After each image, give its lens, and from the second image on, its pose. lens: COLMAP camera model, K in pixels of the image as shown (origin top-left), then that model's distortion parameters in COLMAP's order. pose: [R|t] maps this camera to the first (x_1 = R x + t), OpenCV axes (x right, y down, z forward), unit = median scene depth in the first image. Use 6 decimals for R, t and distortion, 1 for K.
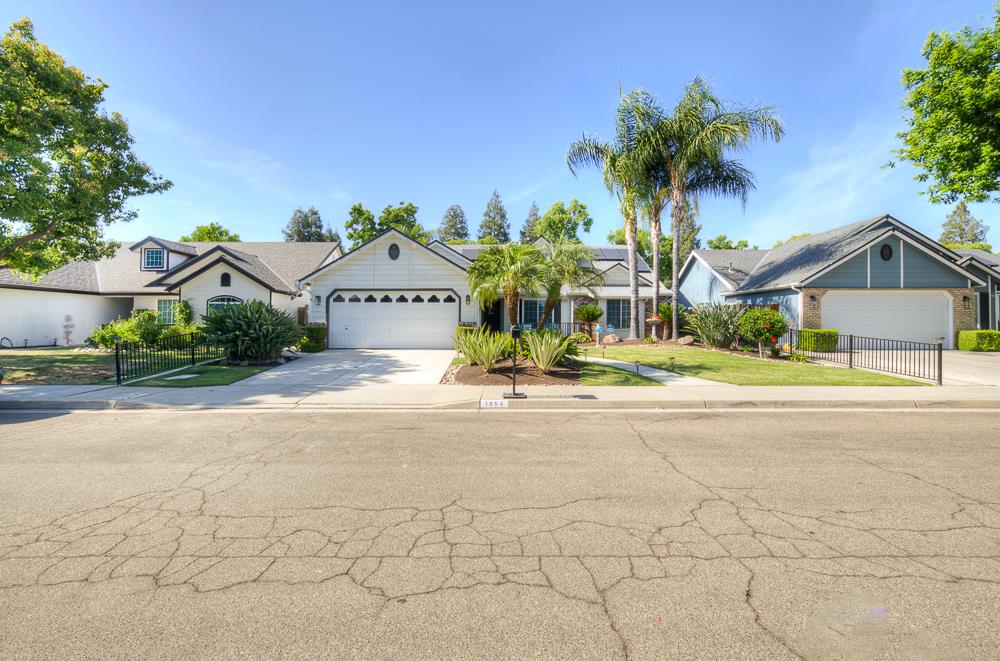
lens RADIAL K [[435.9, 0, 500.5], [0, 435.9, 320.0], [0, 0, 1]] dist [0.000348, 0.000493]
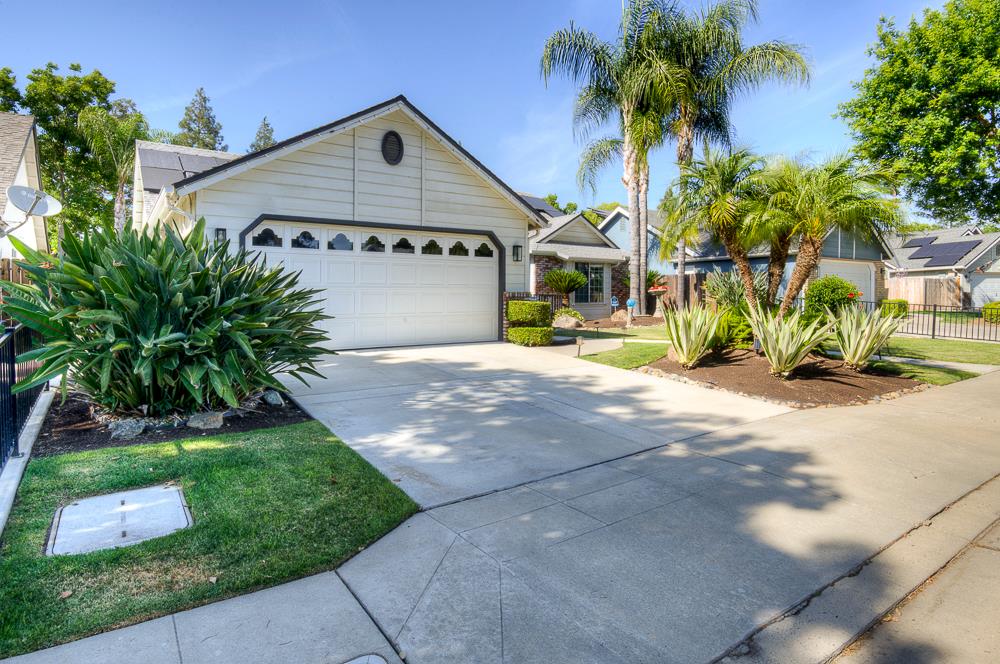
lens RADIAL K [[527.4, 0, 525.1], [0, 527.4, 329.8], [0, 0, 1]] dist [0.002013, -0.000039]
pose [[0.810228, -0.042542, 0.584569, -0.472298], [0.002684, 0.997621, 0.068882, 0.006627], [-0.586109, -0.054241, 0.808415, 0.419607]]
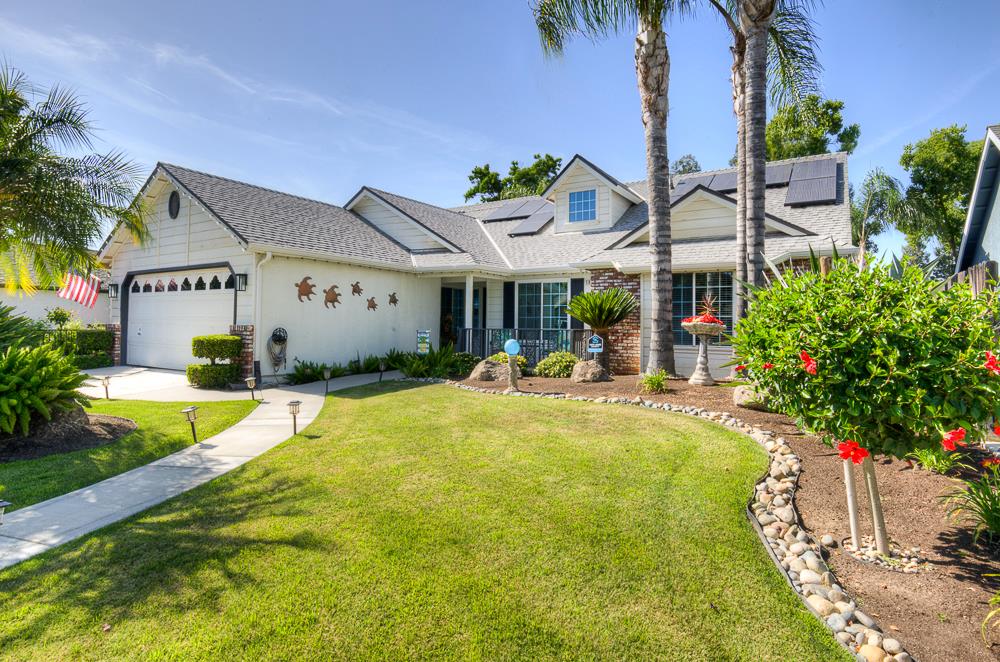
lens RADIAL K [[532.1, 0, 496.0], [0, 532.1, 311.0], [0, 0, 1]] dist [-0.003254, -0.000452]
pose [[0.834787, -0.005234, -0.550549, 0.526566], [-0.003102, 0.999894, -0.014208, -0.003564], [0.550565, 0.013568, 0.834682, 0.627903]]
